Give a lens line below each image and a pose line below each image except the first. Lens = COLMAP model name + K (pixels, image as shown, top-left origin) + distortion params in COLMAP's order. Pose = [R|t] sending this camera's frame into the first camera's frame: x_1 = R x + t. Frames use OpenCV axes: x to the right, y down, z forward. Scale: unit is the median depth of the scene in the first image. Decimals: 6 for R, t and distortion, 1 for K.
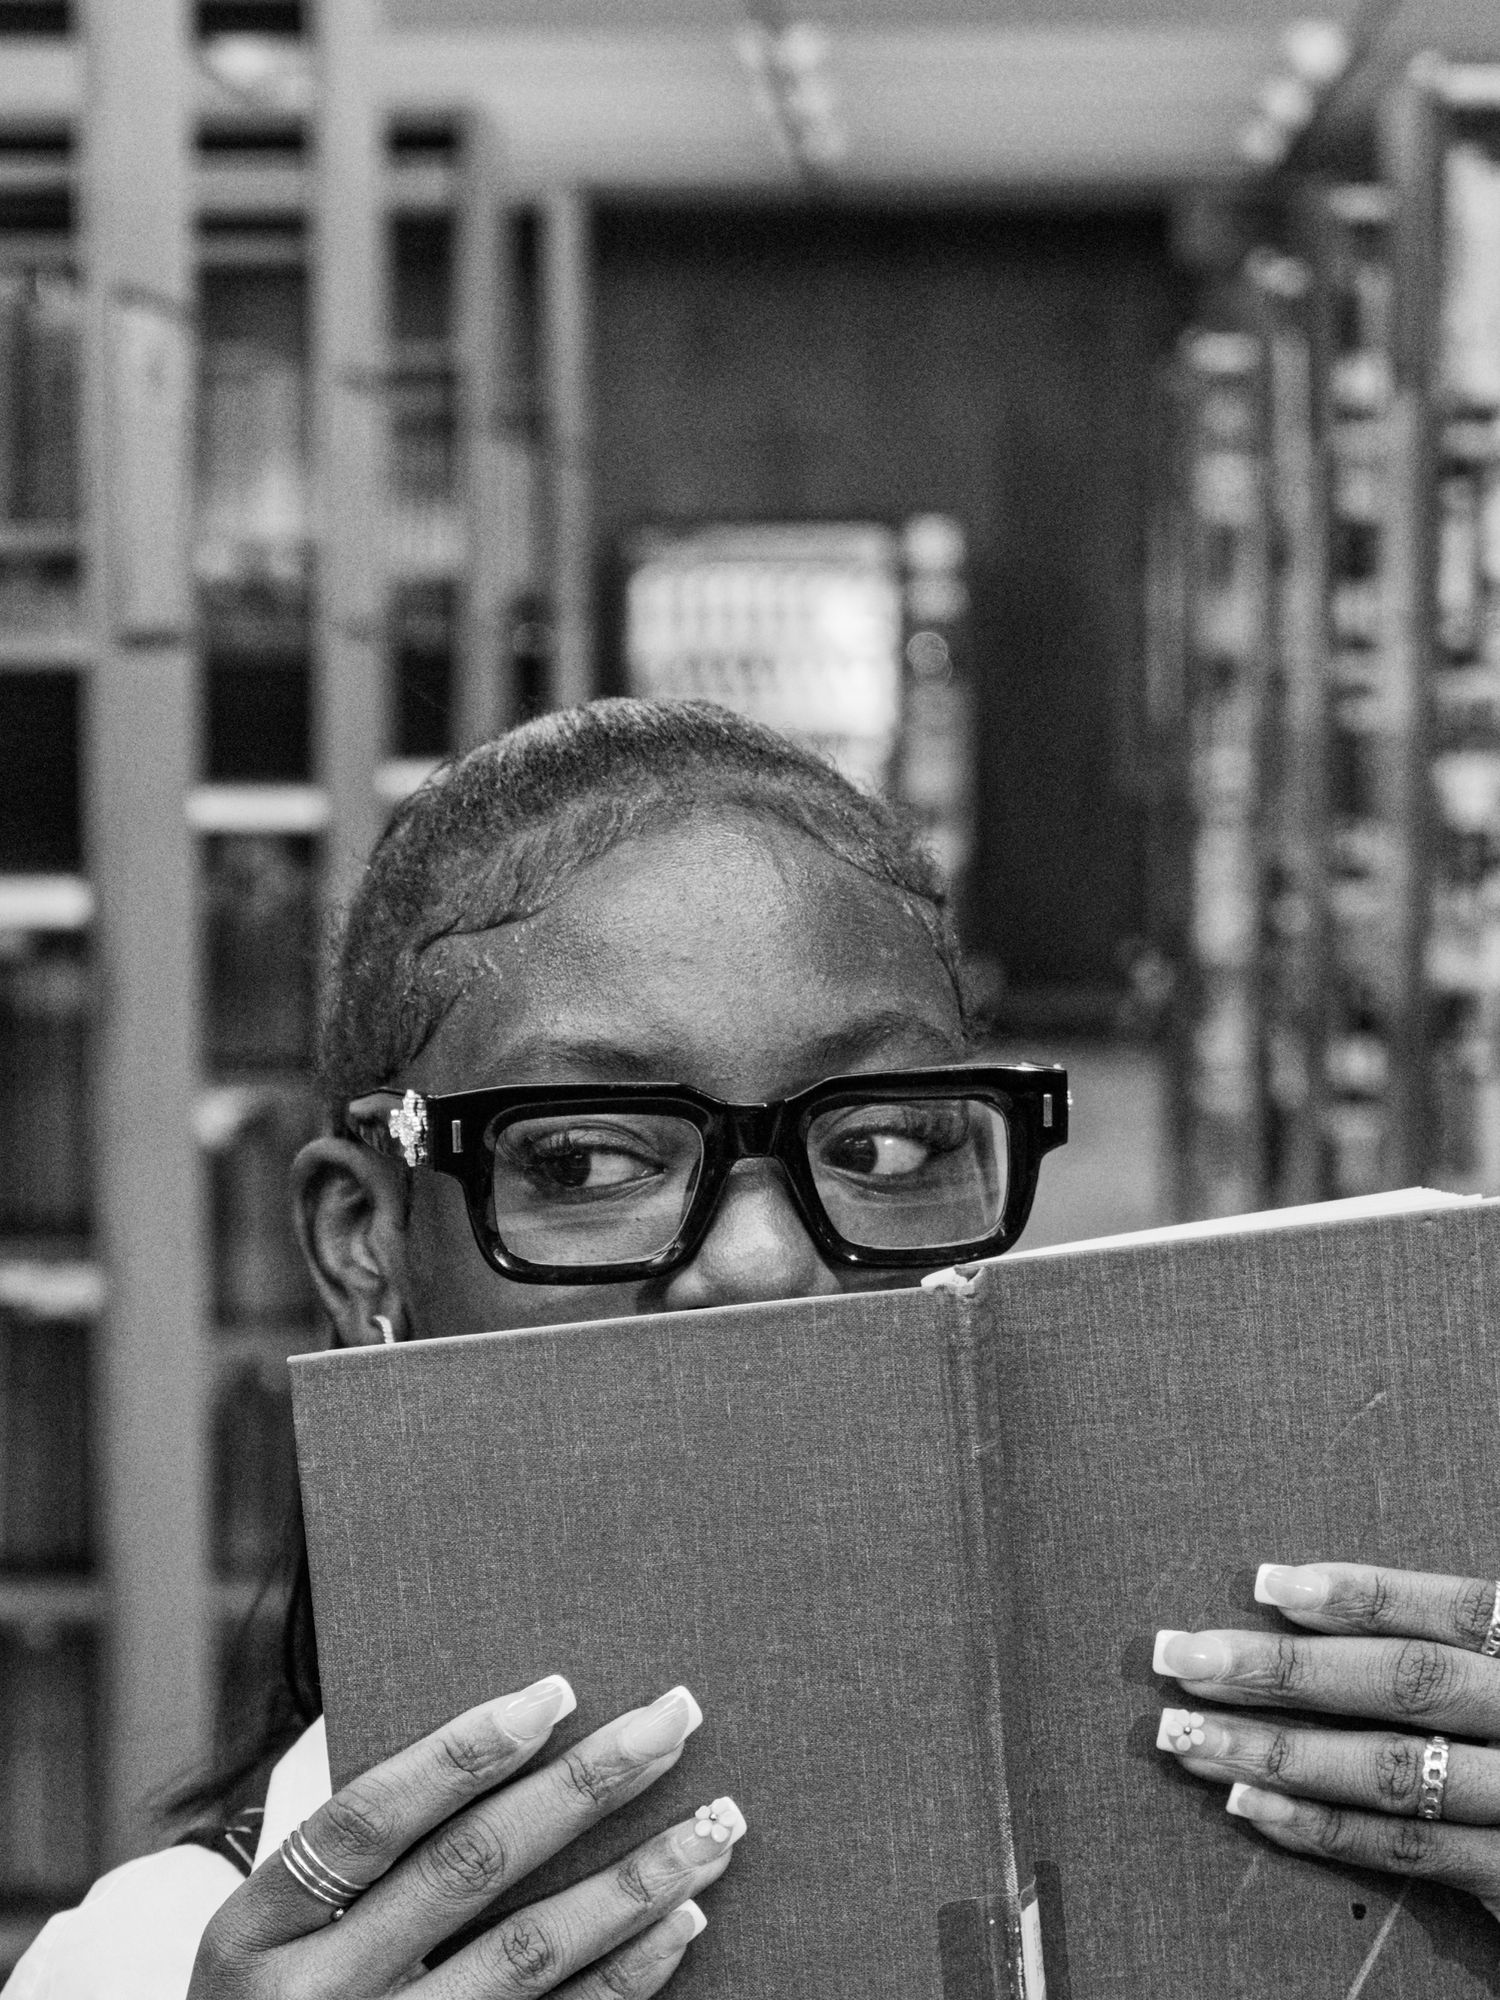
lens RADIAL K [[5739.4, 0, 757.4], [0, 5739.4, 1001.8], [0, 0, 1]] dist [0.108037, 0.000000]
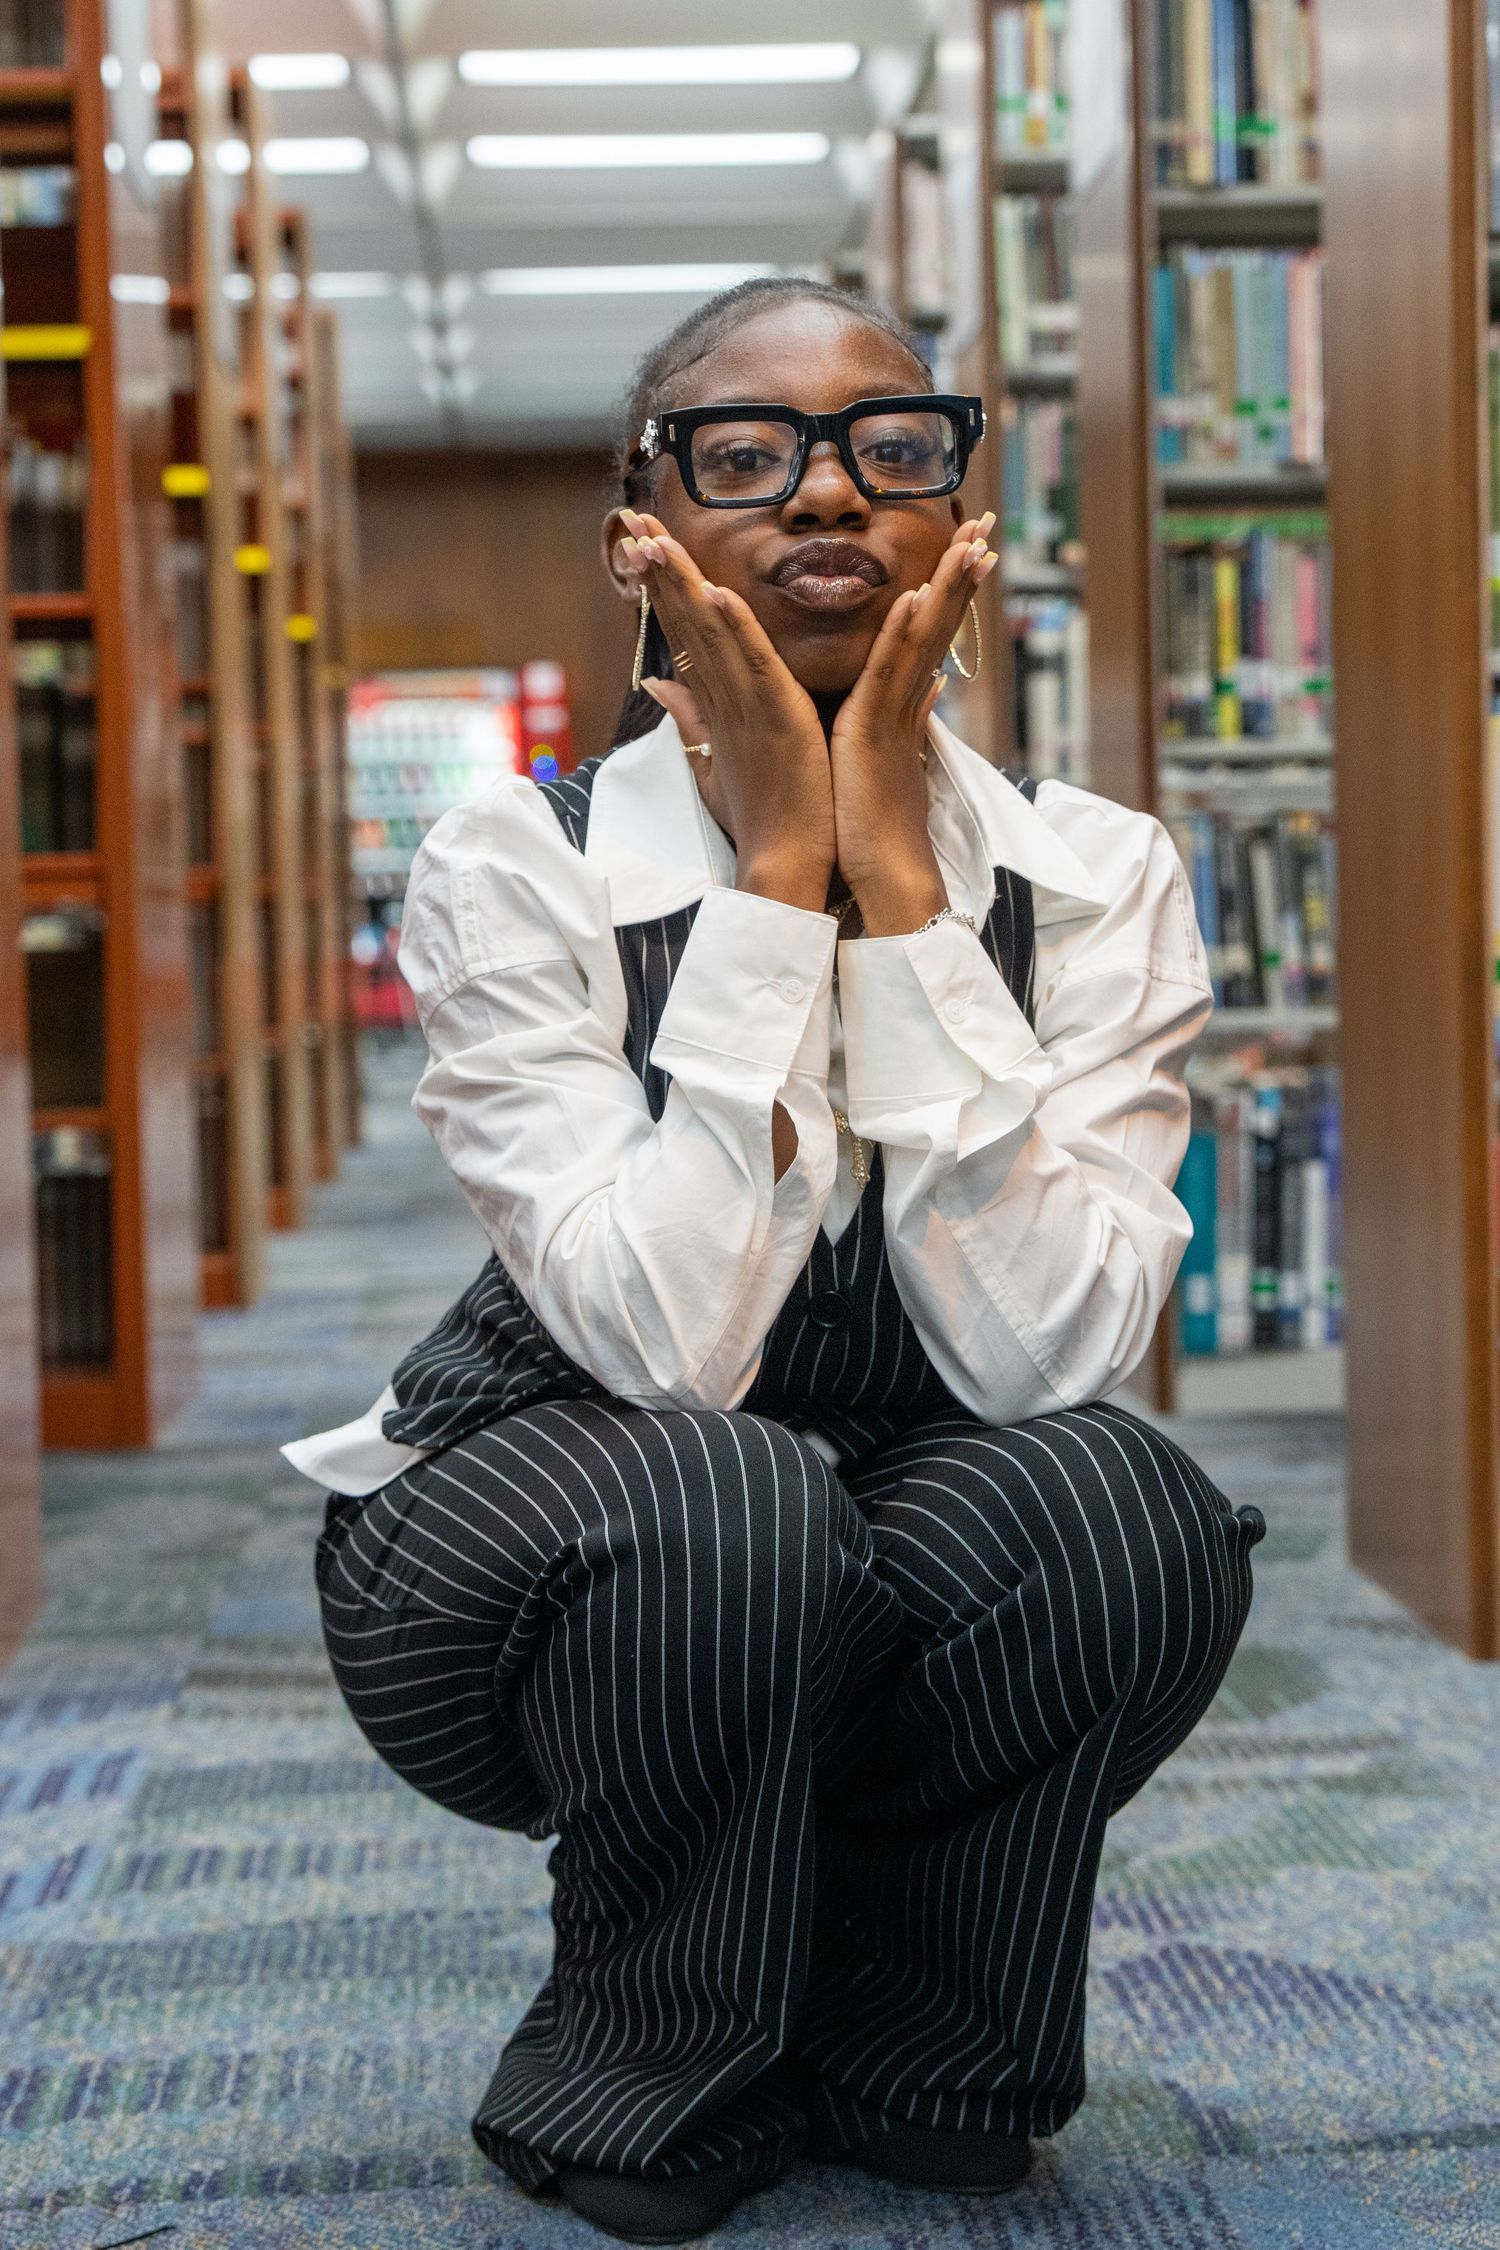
lens RADIAL K [[4537.9, 0, 759.5], [0, 4537.9, 1118.3], [0, 0, 1]] dist [0.014726, 0.000000]
pose [[0.995918, -0.031822, 0.084464, -0.031074], [0.033136, 0.999350, -0.014192, 0.098889], [-0.083958, 0.016933, 0.996325, -0.228157]]
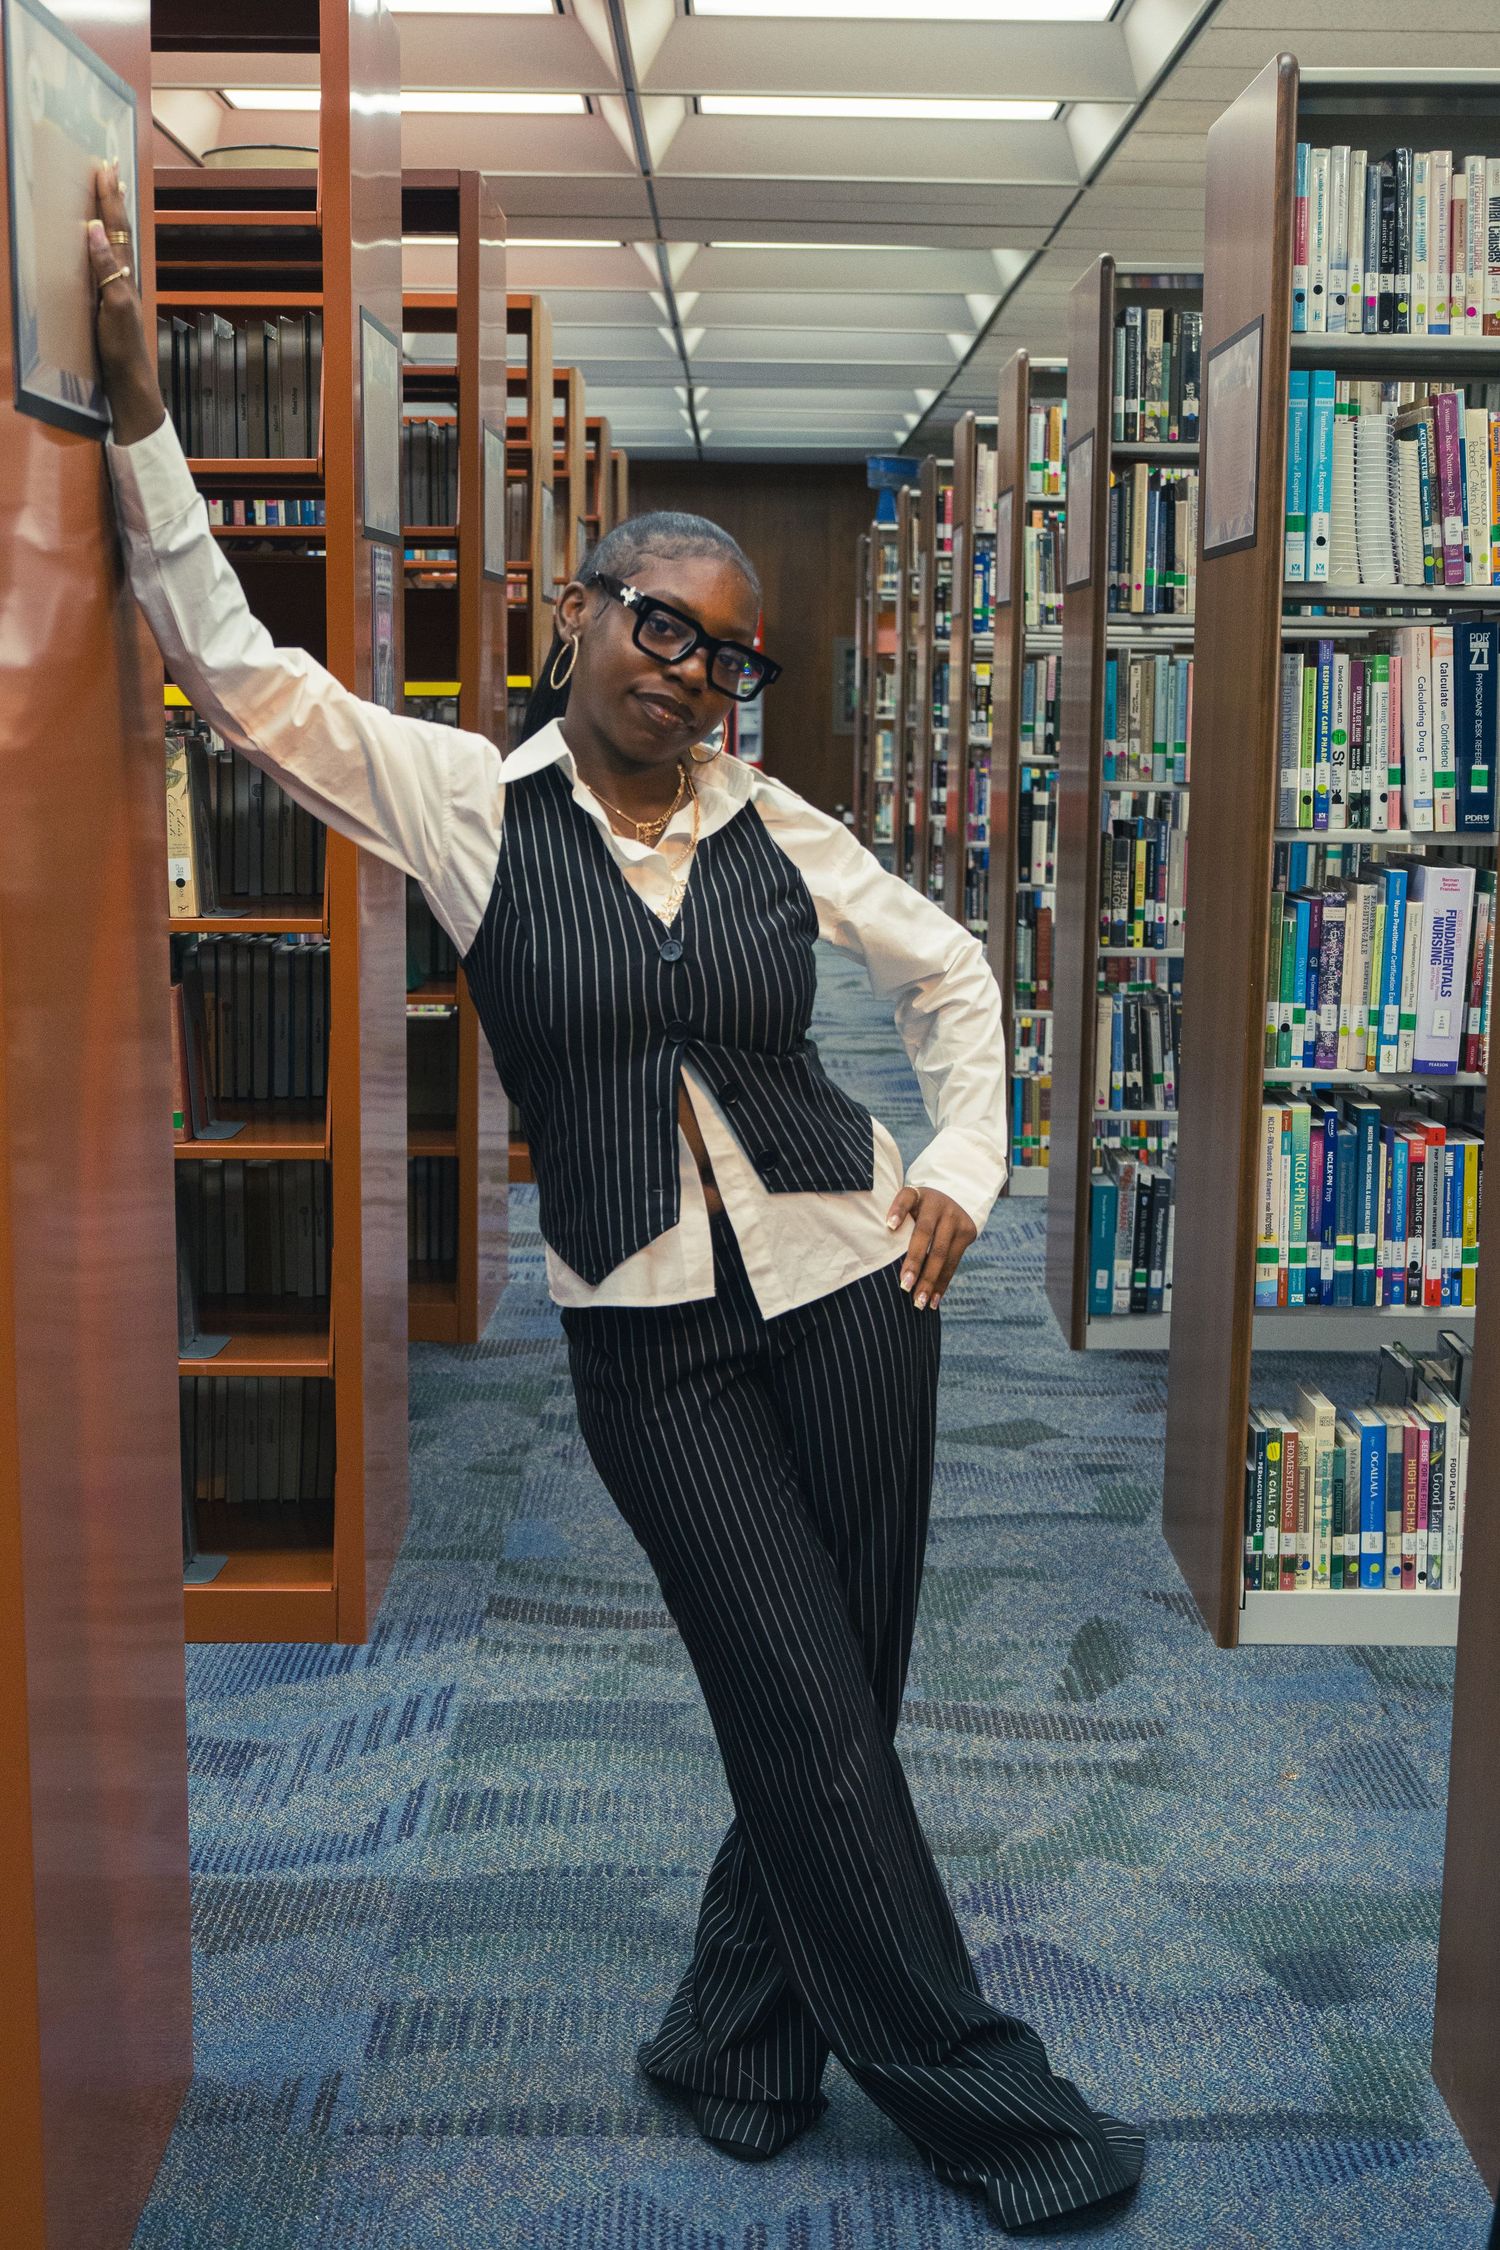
lens RADIAL K [[2878.6, 0, 728.6], [0, 2878.6, 1131.6], [0, 0, 1]] dist [-0.089207, 0.000000]
pose [[0.999471, 0.005903, 0.031973, -0.027040], [-0.008797, 0.995800, 0.091127, 0.037022], [-0.031301, -0.091360, 0.995326, -0.257415]]
